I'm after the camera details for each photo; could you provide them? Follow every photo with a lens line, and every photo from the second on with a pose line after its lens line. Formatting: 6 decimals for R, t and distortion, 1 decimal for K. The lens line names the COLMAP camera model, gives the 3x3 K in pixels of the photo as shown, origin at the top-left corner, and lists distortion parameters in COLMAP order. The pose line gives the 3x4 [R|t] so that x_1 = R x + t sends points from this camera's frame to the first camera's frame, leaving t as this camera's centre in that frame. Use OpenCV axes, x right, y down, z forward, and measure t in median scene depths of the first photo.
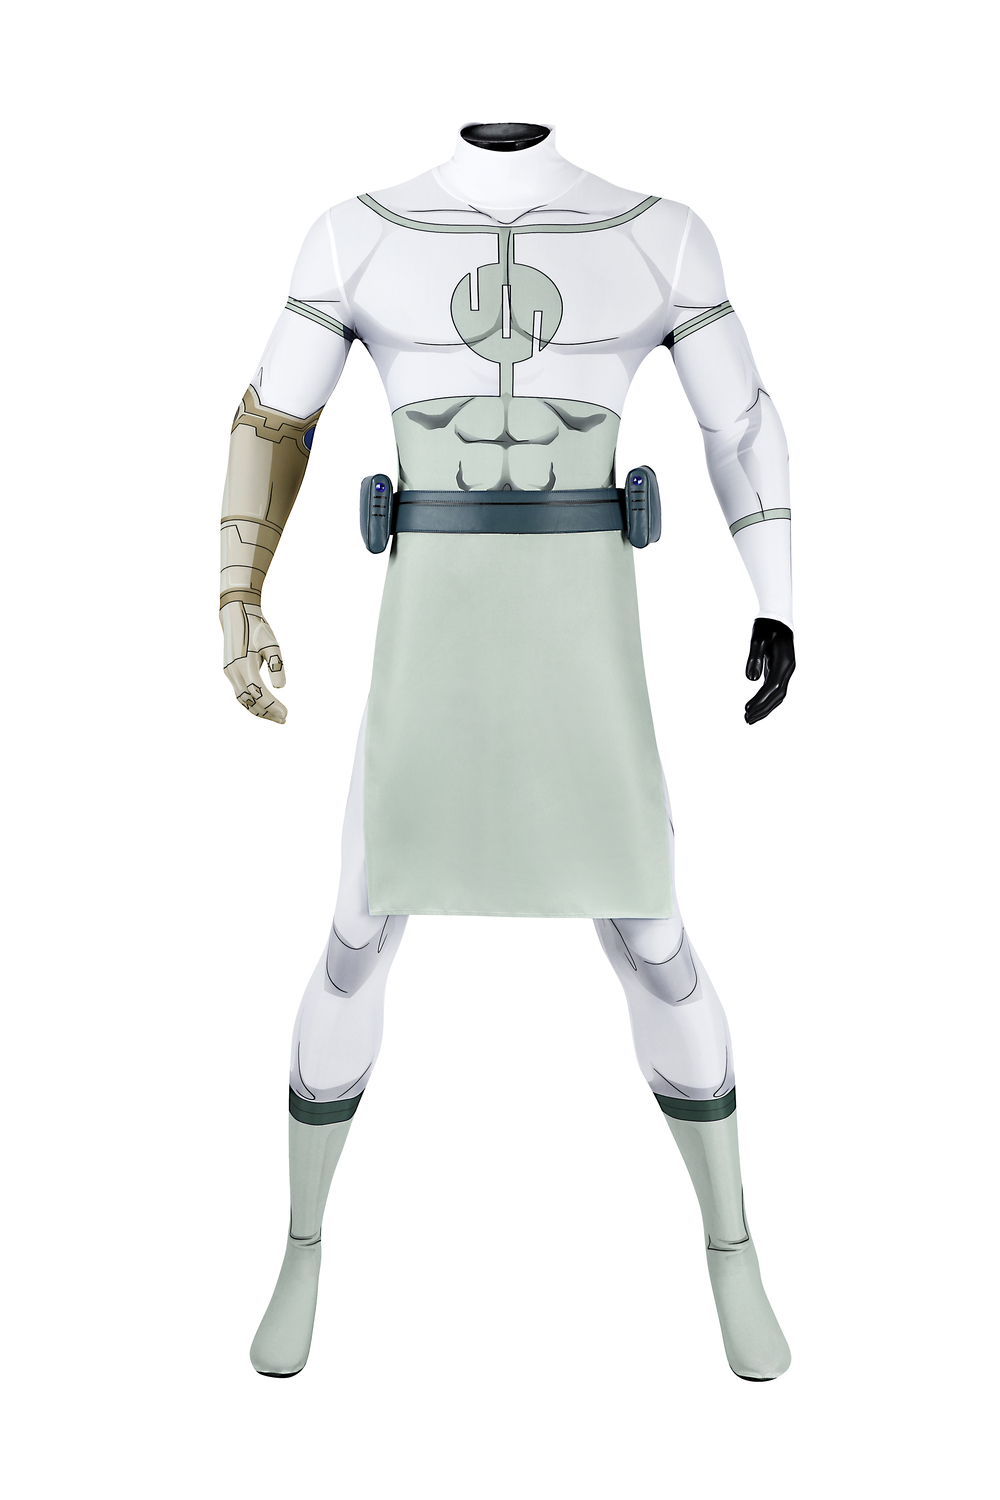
lens RADIAL K [[2060.5, 0, 500.0], [0, 2060.5, 750.0], [0, 0, 1]] dist [0.014685, 0.032070]
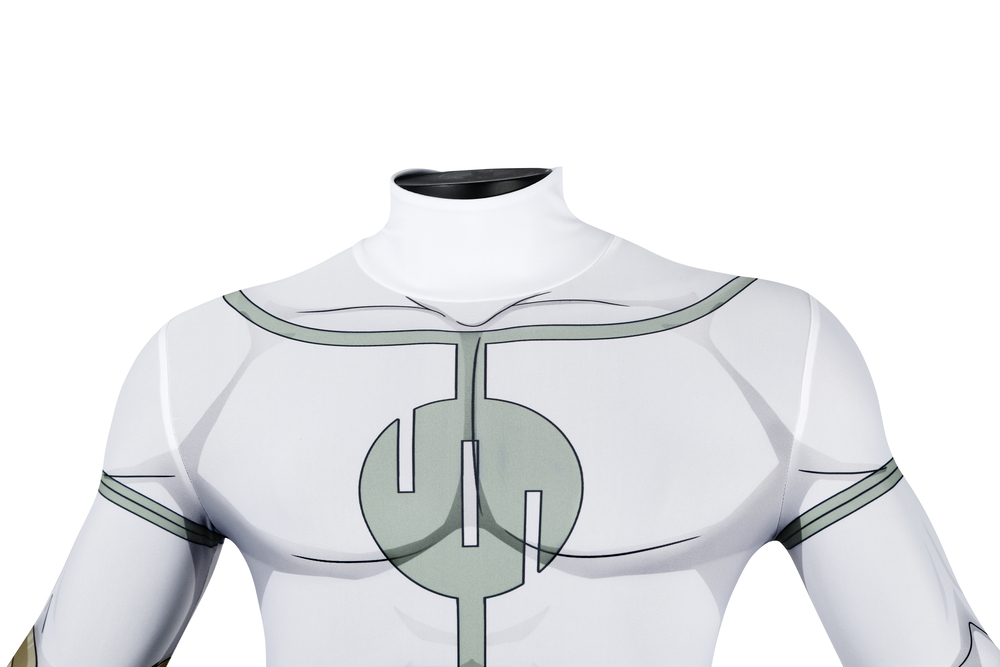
lens RADIAL K [[1373.7, 0, 500.0], [0, 1373.7, 333.5], [0, 0, 1]] dist [0.014685, 0.032070]
pose [[0.998904, -0.026401, -0.038649, 0.023474], [0.014373, 0.958857, -0.283525, -0.152198], [0.044544, 0.282659, 0.958186, 0.658433]]
